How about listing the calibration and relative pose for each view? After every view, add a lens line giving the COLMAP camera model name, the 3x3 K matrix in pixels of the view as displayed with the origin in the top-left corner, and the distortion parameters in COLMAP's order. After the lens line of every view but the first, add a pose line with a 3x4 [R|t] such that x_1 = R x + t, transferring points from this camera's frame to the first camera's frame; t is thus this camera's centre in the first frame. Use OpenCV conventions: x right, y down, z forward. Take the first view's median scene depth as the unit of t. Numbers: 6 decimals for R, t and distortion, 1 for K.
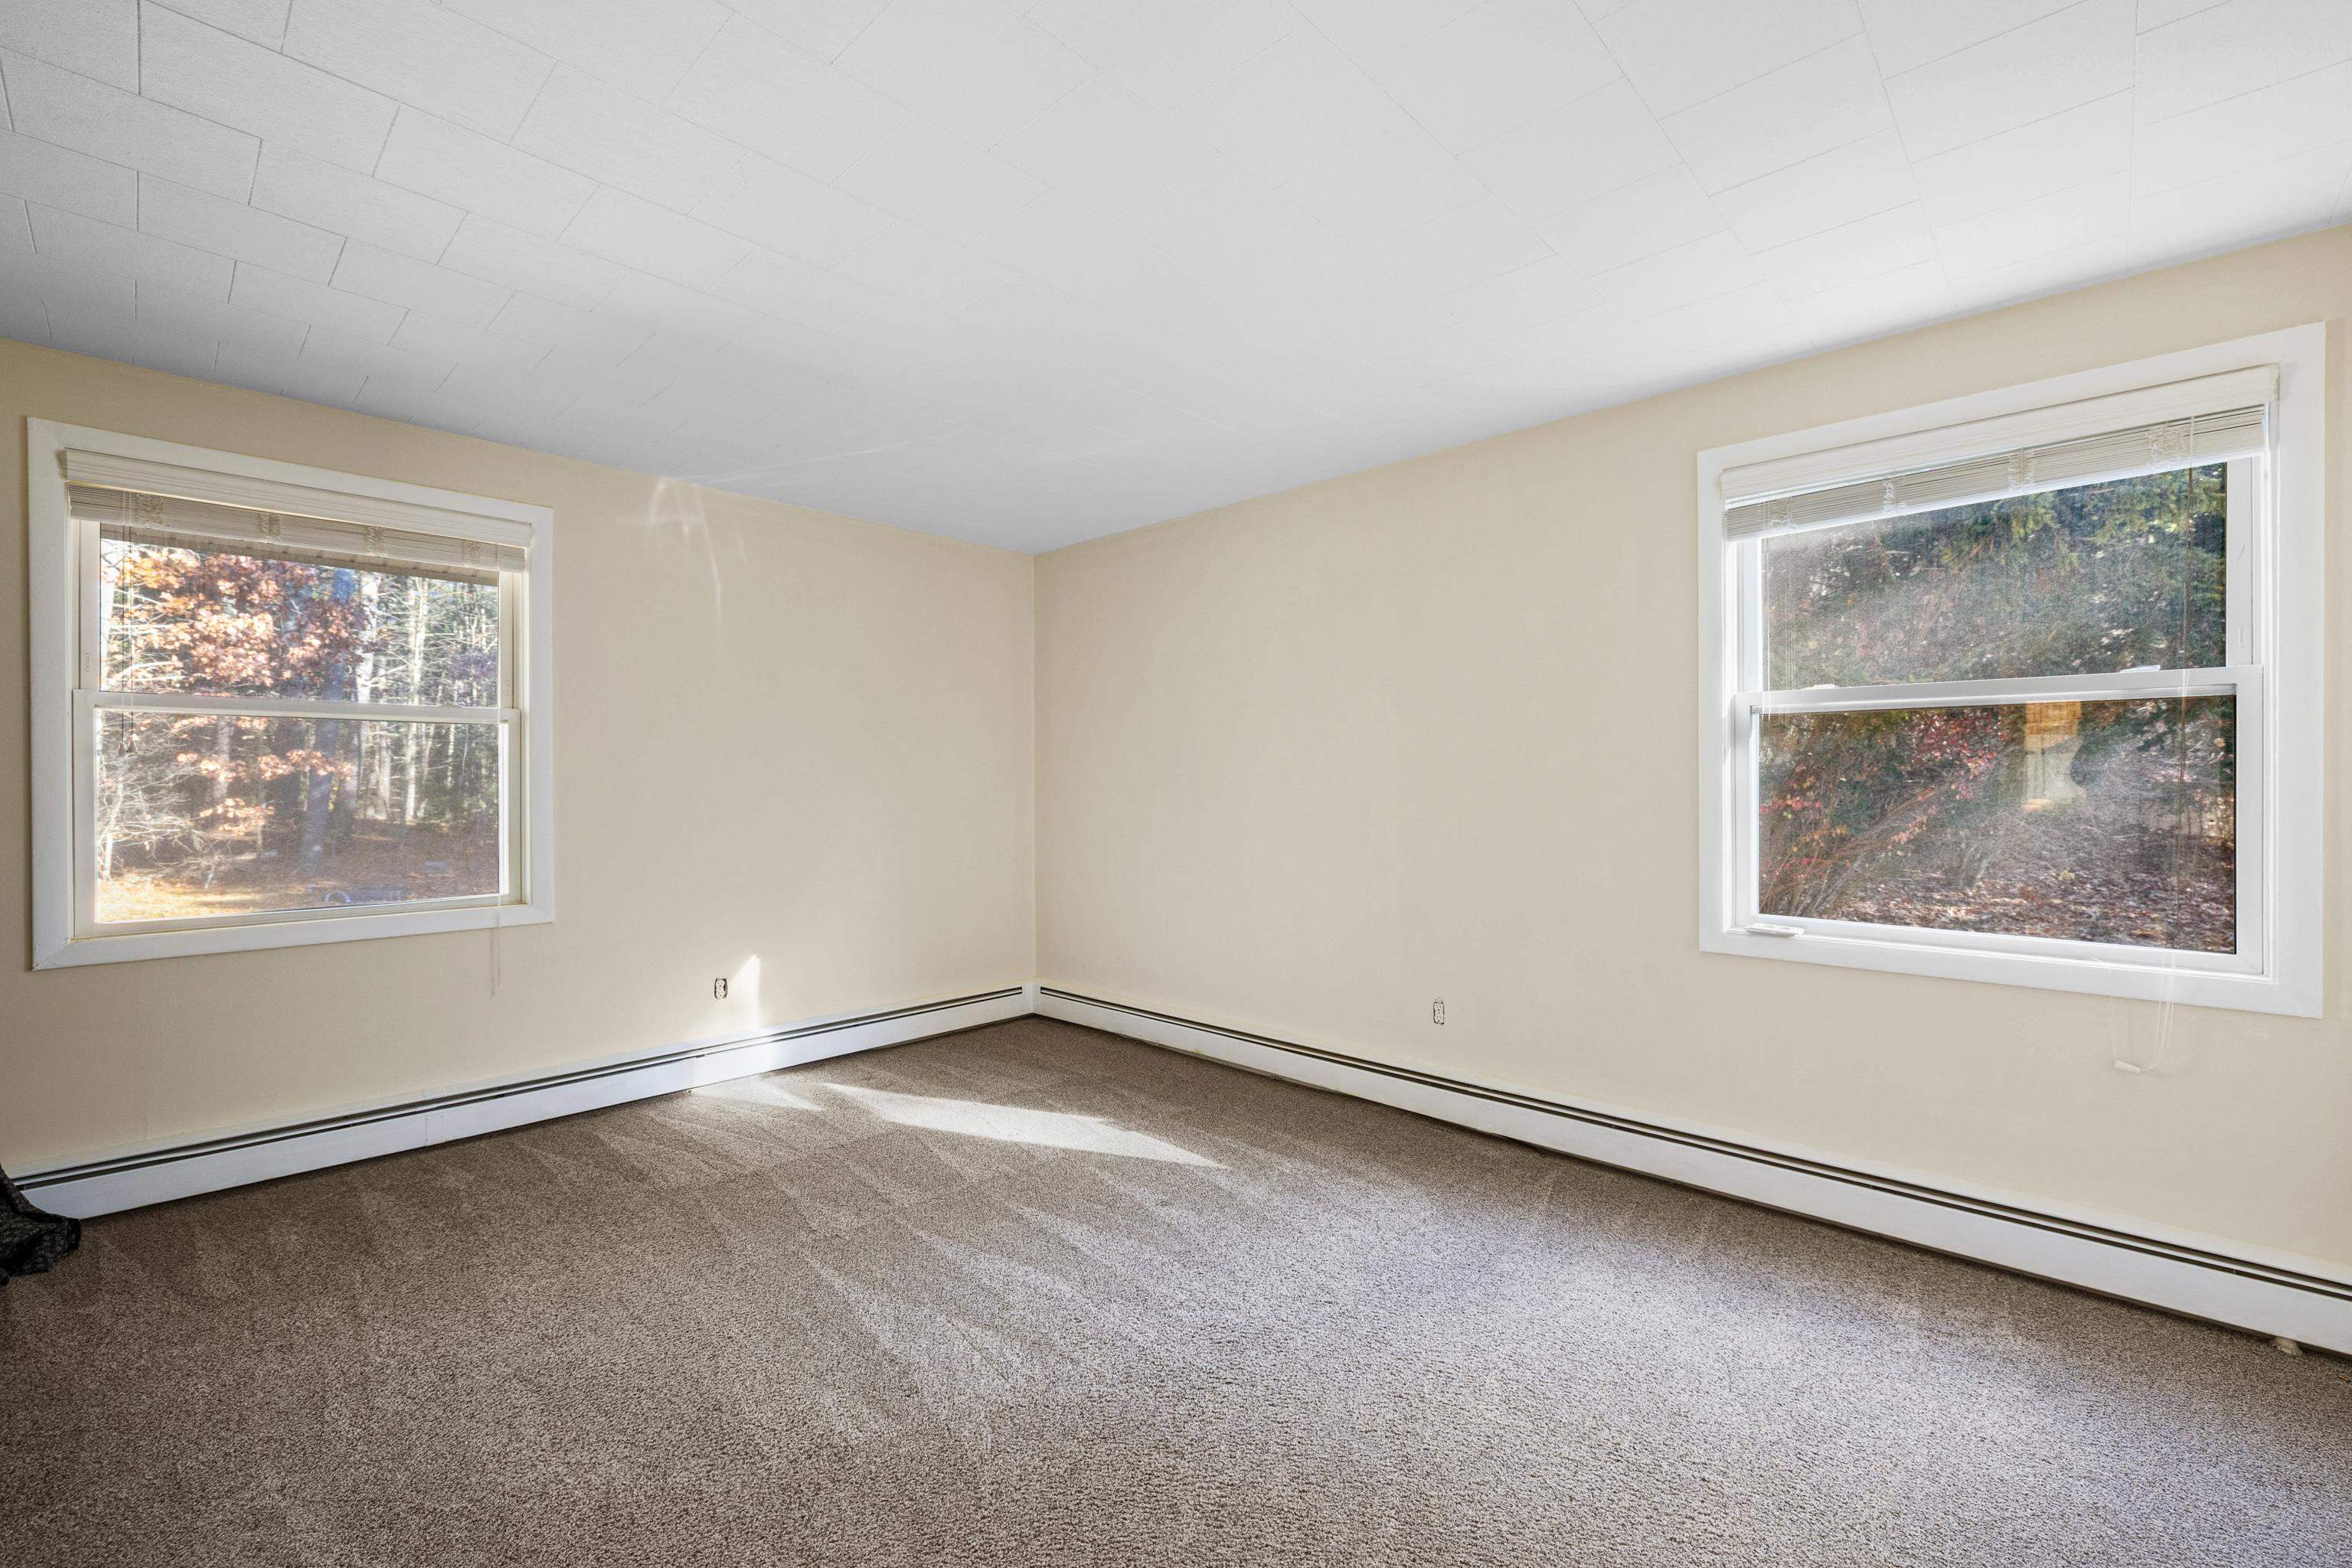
lens RADIAL K [[1005.9, 0, 1174.0], [0, 1005.9, 777.7], [0, 0, 1]] dist [-0.000575, -0.000314]
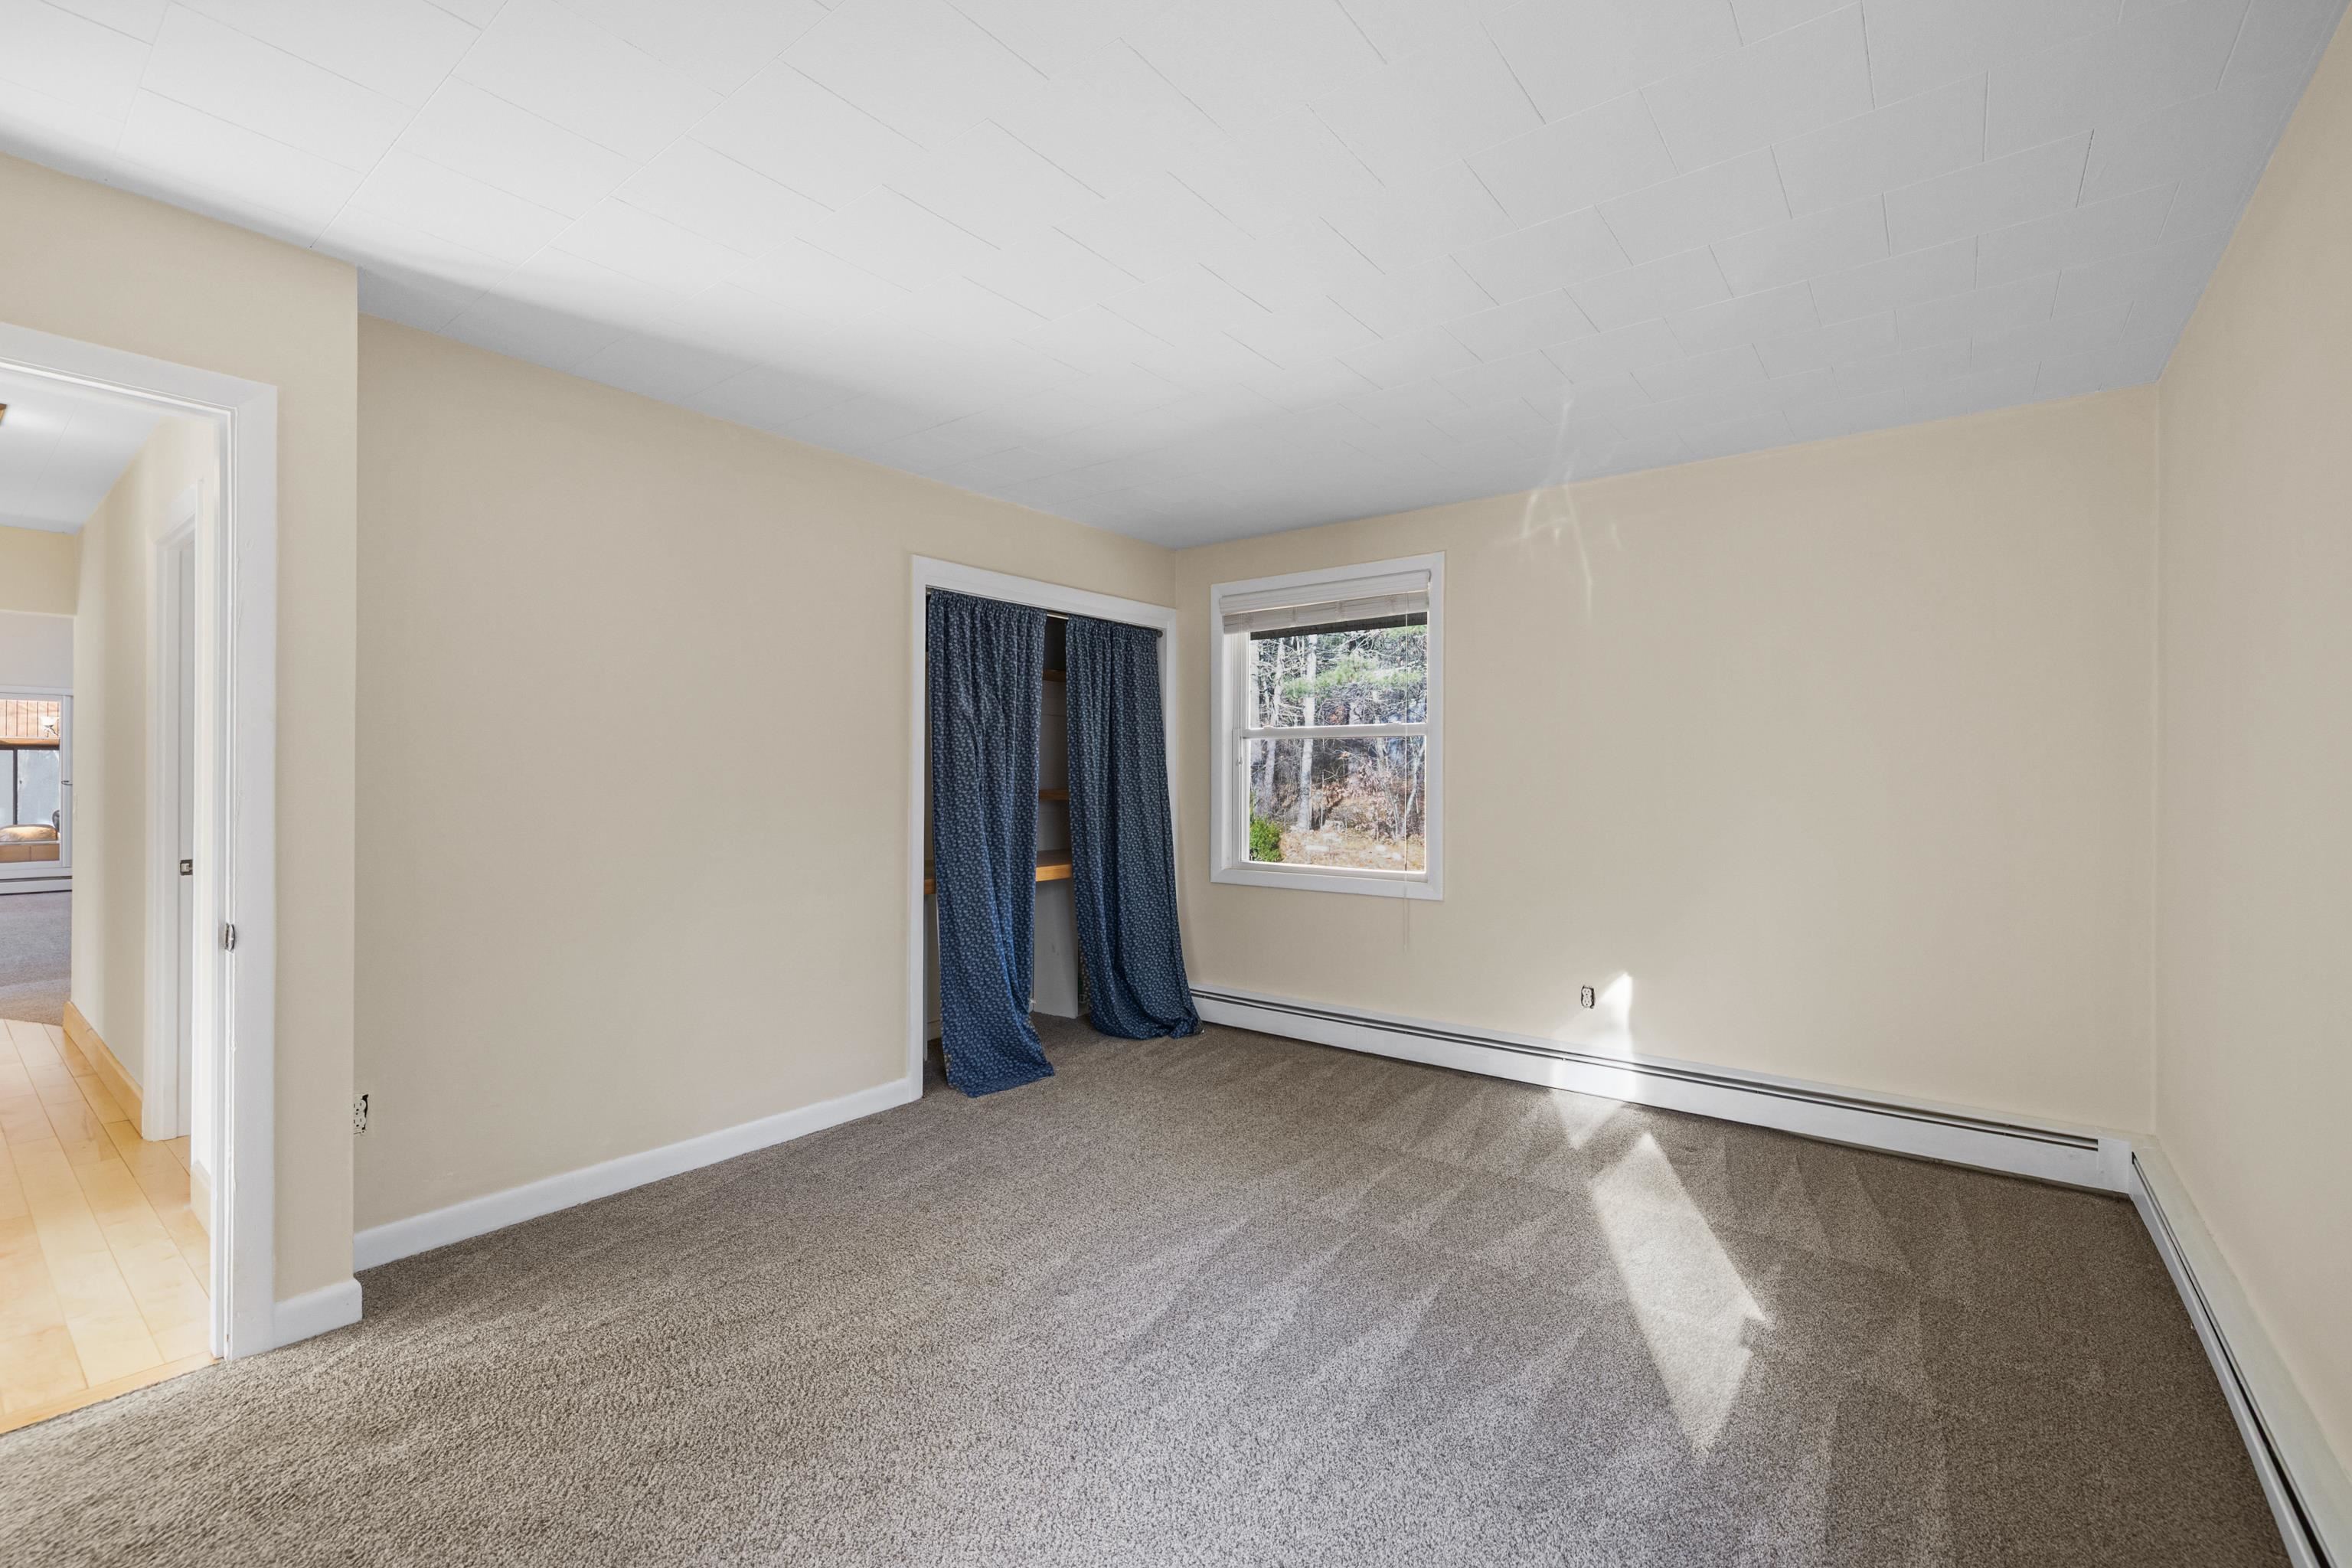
lens RADIAL K [[1005.9, 0, 1174.6], [0, 1005.9, 780.2], [0, 0, 1]] dist [-0.000575, -0.000314]
pose [[0.088505, 0.002614, -0.996072, 0.521902], [-0.004503, 0.999987, 0.002224, 0.000831], [0.996066, 0.004288, 0.088515, 0.568894]]
